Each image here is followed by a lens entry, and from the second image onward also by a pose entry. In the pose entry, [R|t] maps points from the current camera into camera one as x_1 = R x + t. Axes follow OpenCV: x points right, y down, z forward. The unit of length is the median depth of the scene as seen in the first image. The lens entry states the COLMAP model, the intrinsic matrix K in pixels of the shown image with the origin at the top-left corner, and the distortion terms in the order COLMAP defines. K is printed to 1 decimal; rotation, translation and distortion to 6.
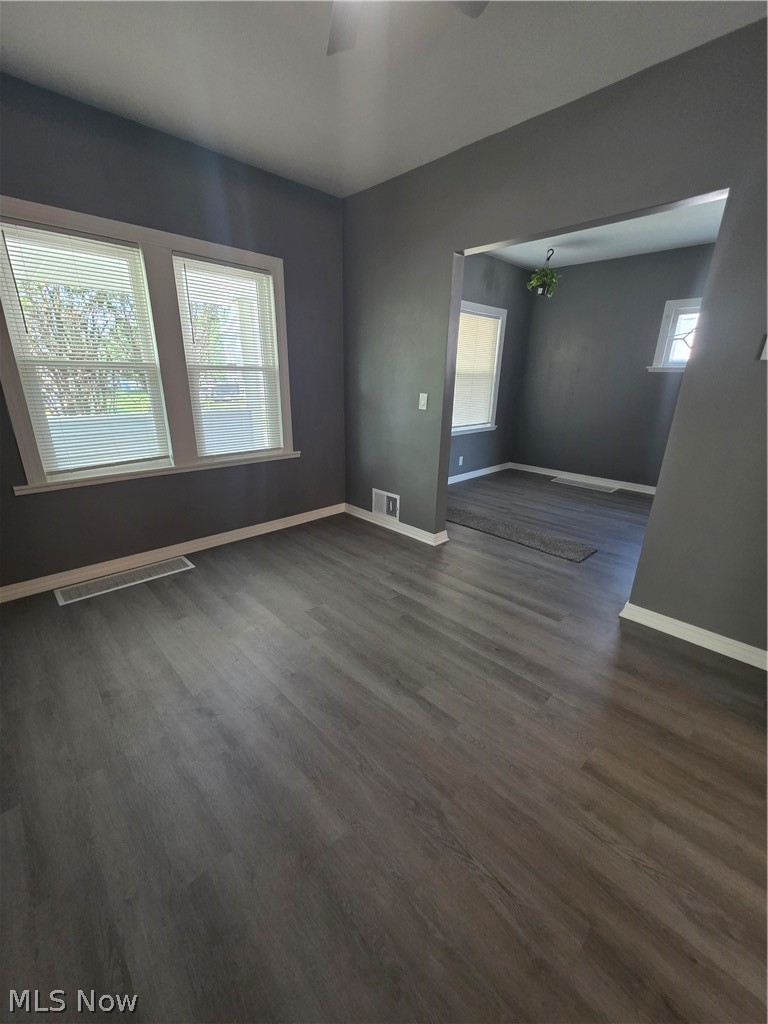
lens RADIAL K [[410.1, 0, 382.3], [0, 410.1, 515.3], [0, 0, 1]] dist [-0.000972, -0.000121]
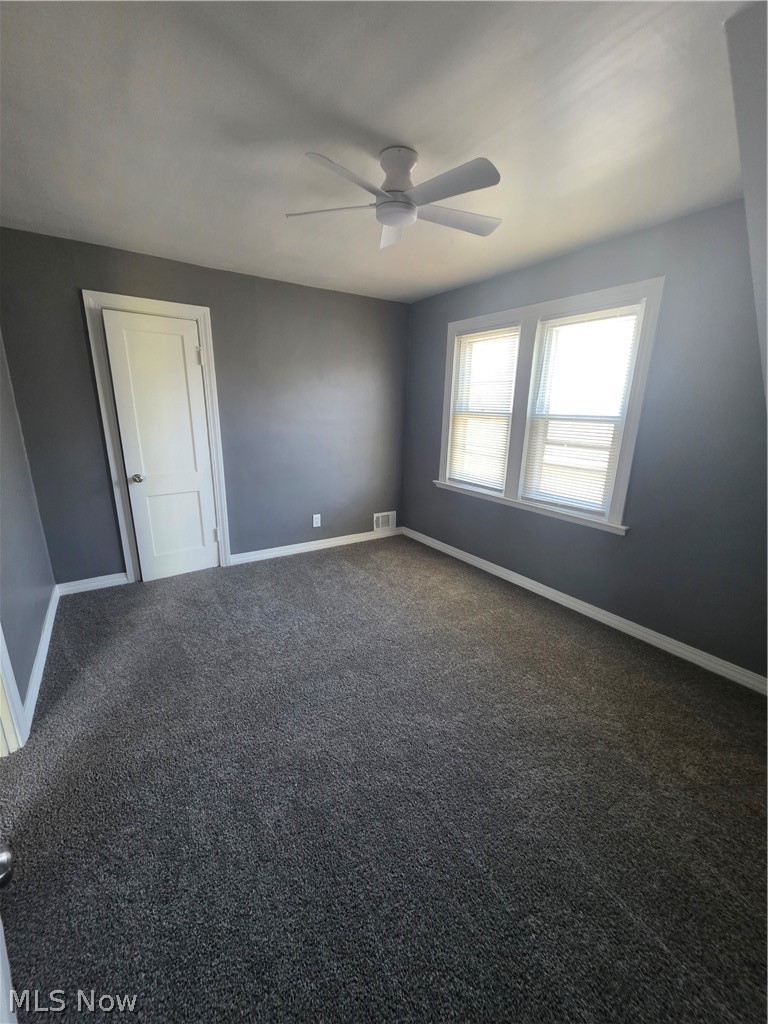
lens RADIAL K [[410.1, 0, 382.3], [0, 410.1, 515.3], [0, 0, 1]] dist [-0.000972, -0.000121]
pose [[-0.187056, 0.235387, -0.953731, 0.813358], [-0.335926, 0.897010, 0.287274, -0.338970], [0.923127, 0.374119, -0.088718, 0.925489]]
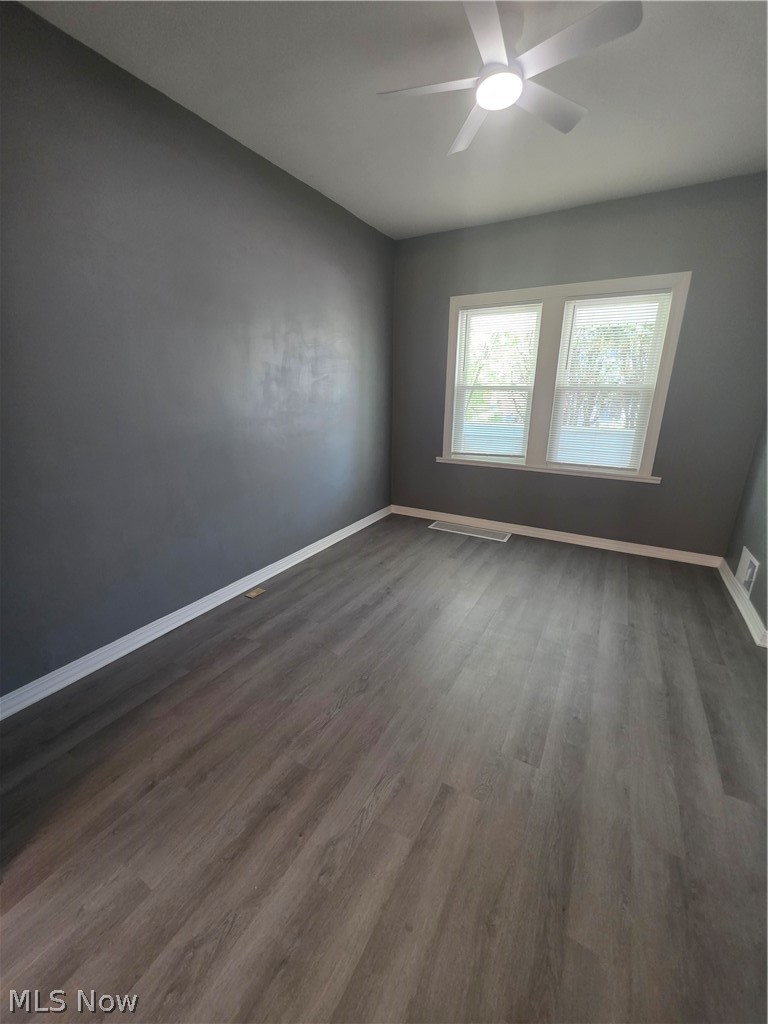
lens RADIAL K [[410.1, 0, 382.3], [0, 410.1, 515.3], [0, 0, 1]] dist [-0.000972, -0.000121]
pose [[0.277061, 0.269386, -0.922317, 0.692457], [-0.308128, 0.934109, 0.180270, -0.074101], [0.910107, 0.234246, 0.341811, 0.214344]]
